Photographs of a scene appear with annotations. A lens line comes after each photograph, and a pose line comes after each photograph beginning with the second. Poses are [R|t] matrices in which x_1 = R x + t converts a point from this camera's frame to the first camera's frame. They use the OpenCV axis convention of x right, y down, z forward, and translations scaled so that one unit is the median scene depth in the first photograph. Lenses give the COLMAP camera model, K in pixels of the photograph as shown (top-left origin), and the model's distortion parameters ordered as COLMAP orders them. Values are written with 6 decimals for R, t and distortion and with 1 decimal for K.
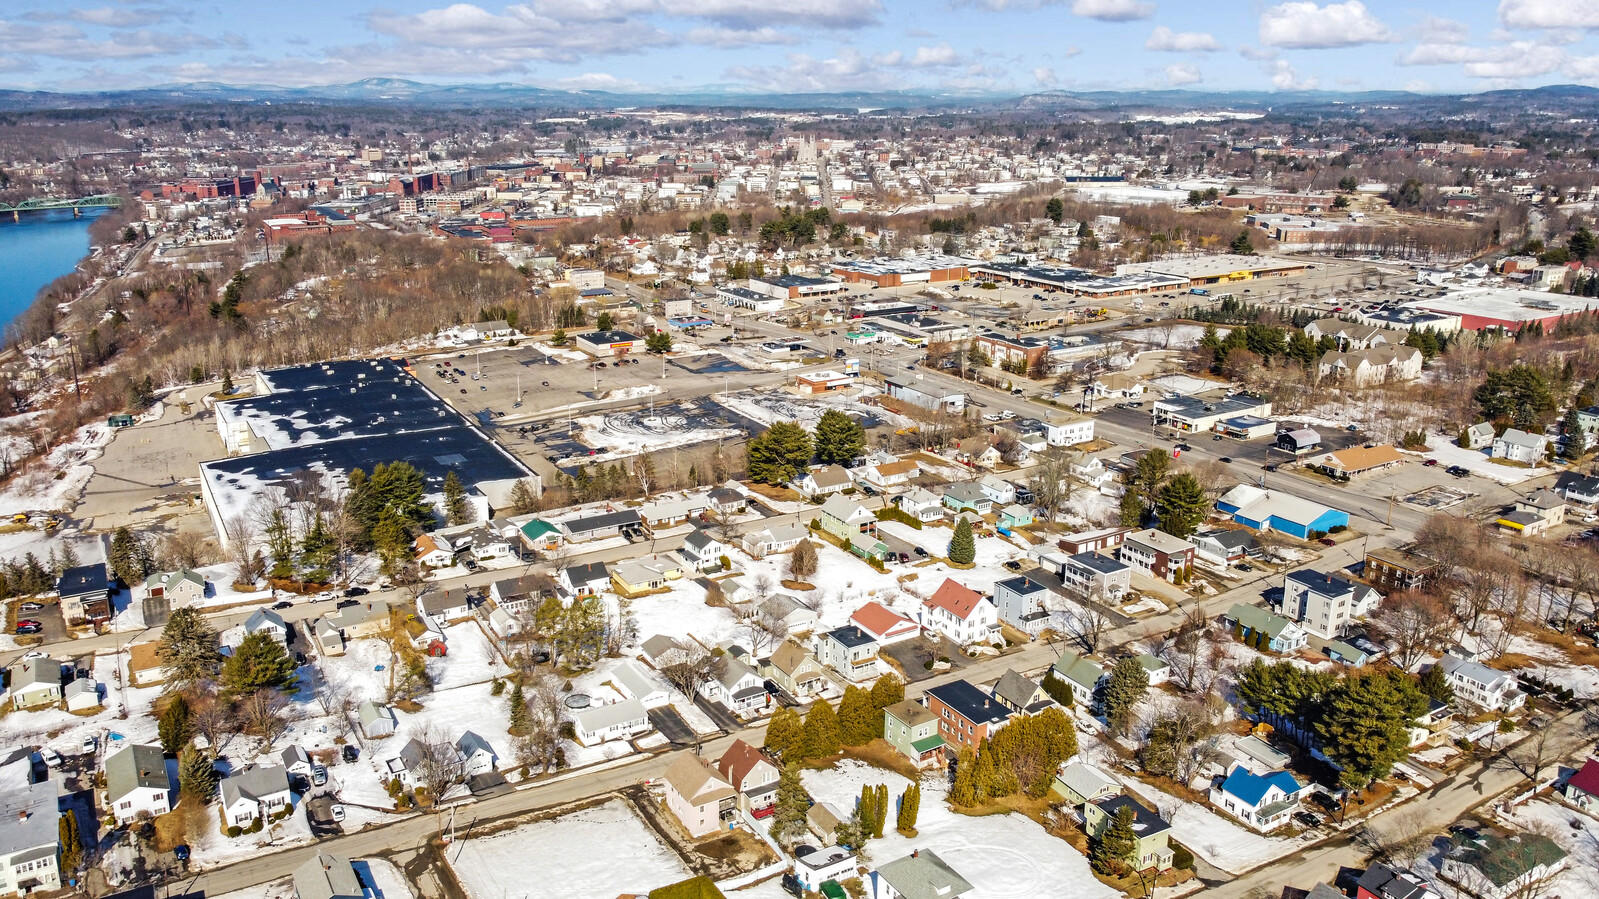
lens RADIAL K [[1199.3, 0, 799.5], [0, 1199.3, 449.5], [0, 0, 1]] dist [0.025627, -0.025628]
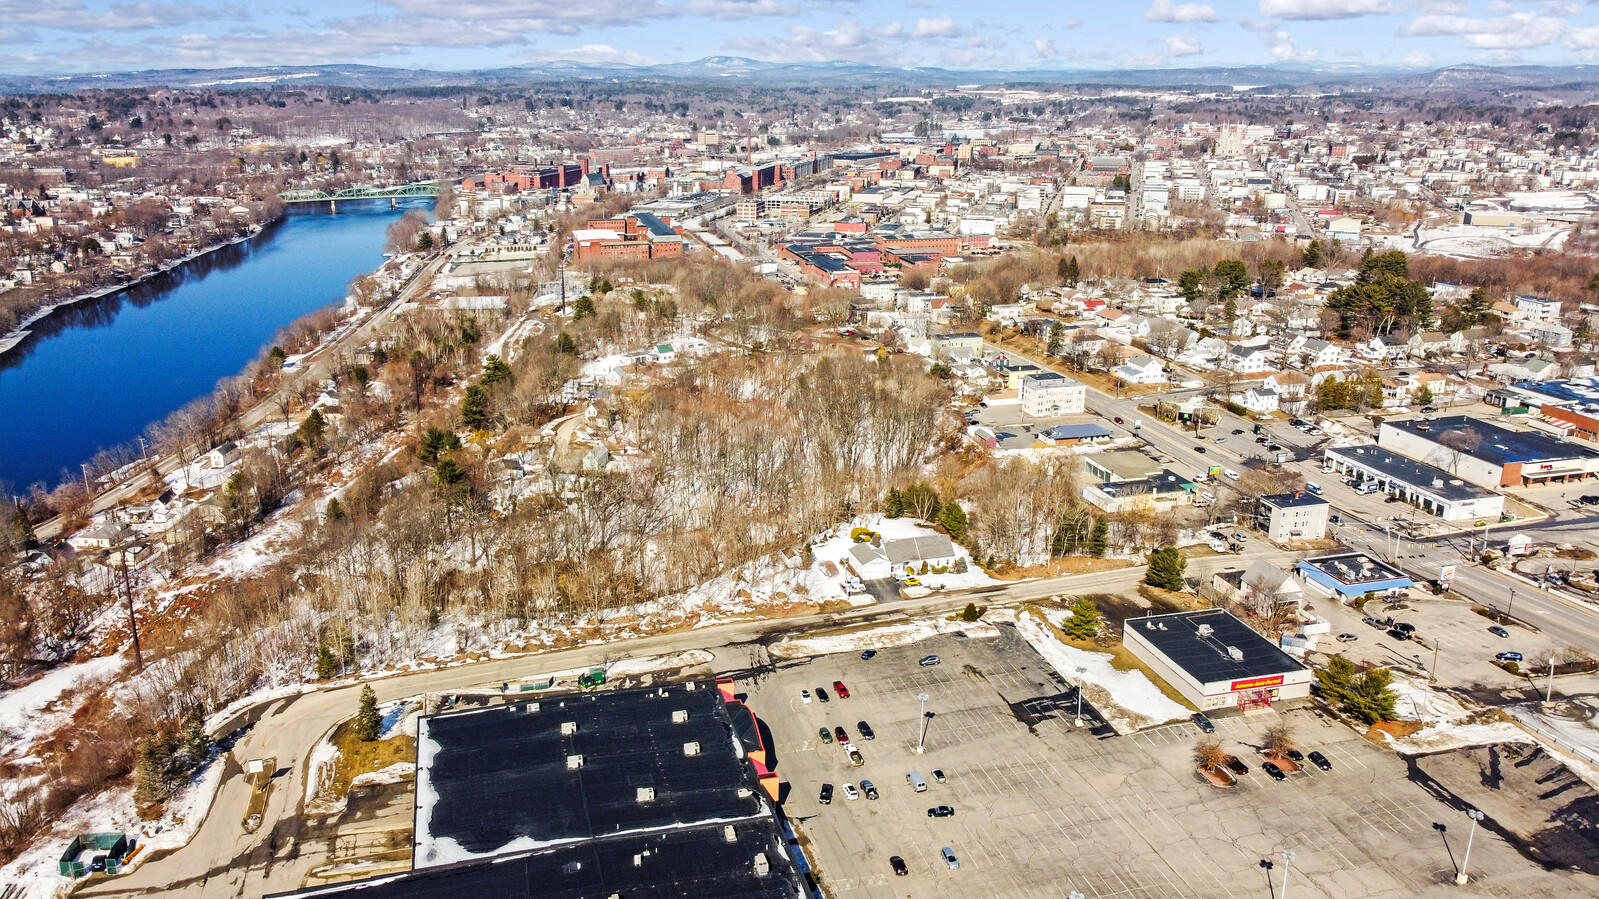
lens RADIAL K [[1199.3, 0, 799.5], [0, 1199.3, 449.5], [0, 0, 1]] dist [0.025627, -0.025628]
pose [[0.966657, 0.076584, -0.244356, -0.060511], [-0.072348, 0.997033, 0.026278, -0.048785], [0.245644, -0.007723, 0.969329, 0.167931]]
